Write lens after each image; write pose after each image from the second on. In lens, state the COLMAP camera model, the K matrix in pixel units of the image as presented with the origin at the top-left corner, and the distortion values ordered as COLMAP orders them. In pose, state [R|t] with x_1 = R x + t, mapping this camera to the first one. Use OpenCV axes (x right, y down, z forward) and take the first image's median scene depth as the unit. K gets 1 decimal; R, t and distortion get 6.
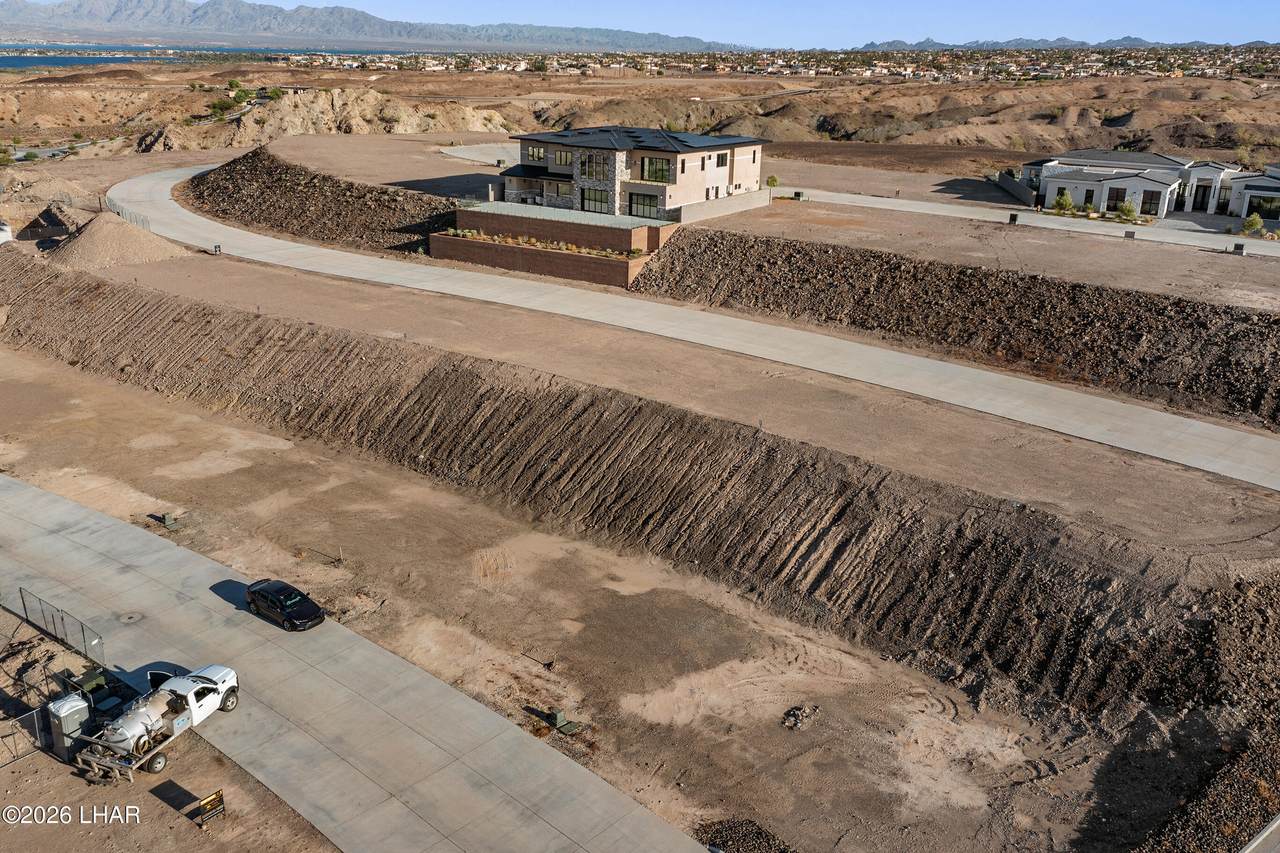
lens RADIAL K [[1070.2, 0, 638.8], [0, 1070.2, 426.6], [0, 0, 1]] dist [-0.008222, 0.000695]
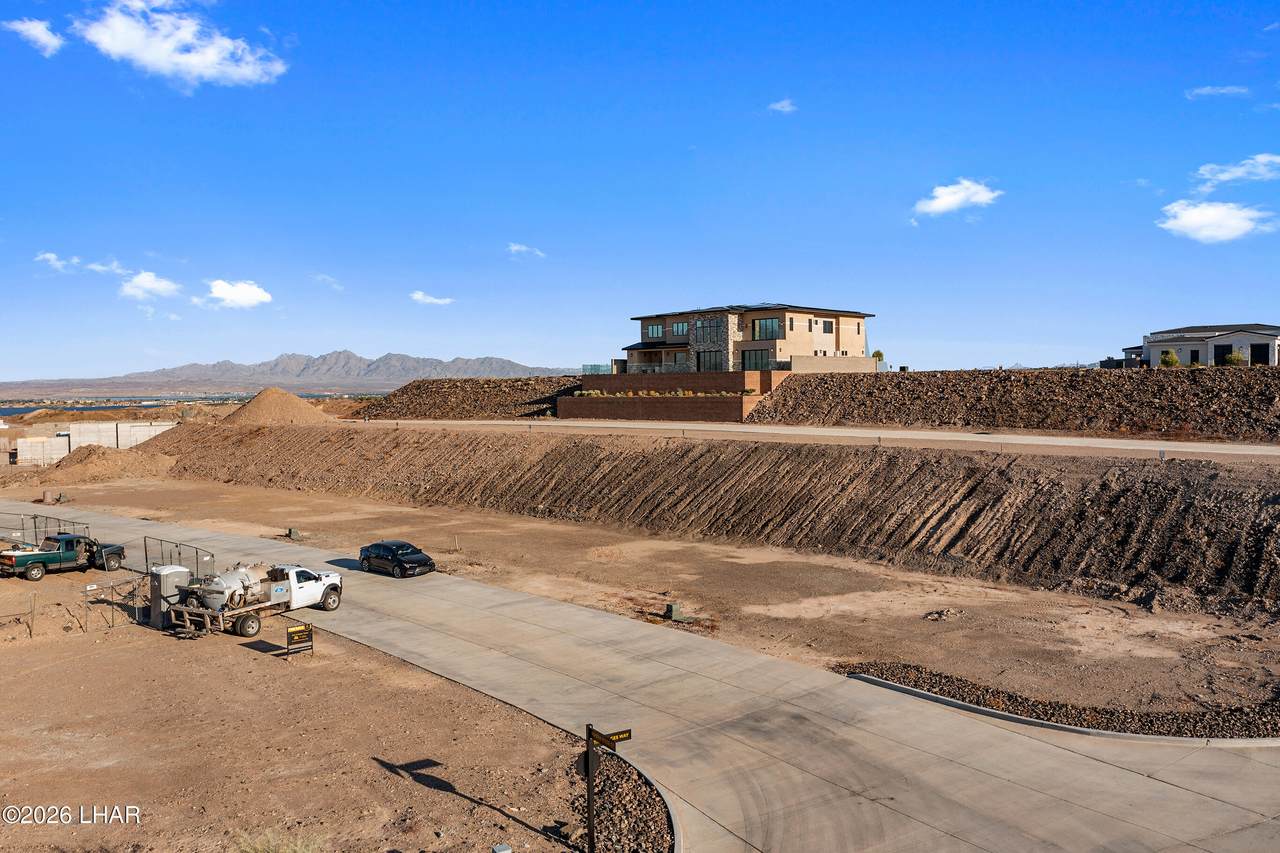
lens RADIAL K [[1008.2, 0, 640.3], [0, 1008.2, 424.3], [0, 0, 1]] dist [-0.007964, 0.007341]
pose [[0.993488, -0.031378, -0.109534, -0.002919], [-0.001259, 0.958251, -0.285926, 0.253174], [0.113933, 0.284202, 0.951971, 0.088755]]
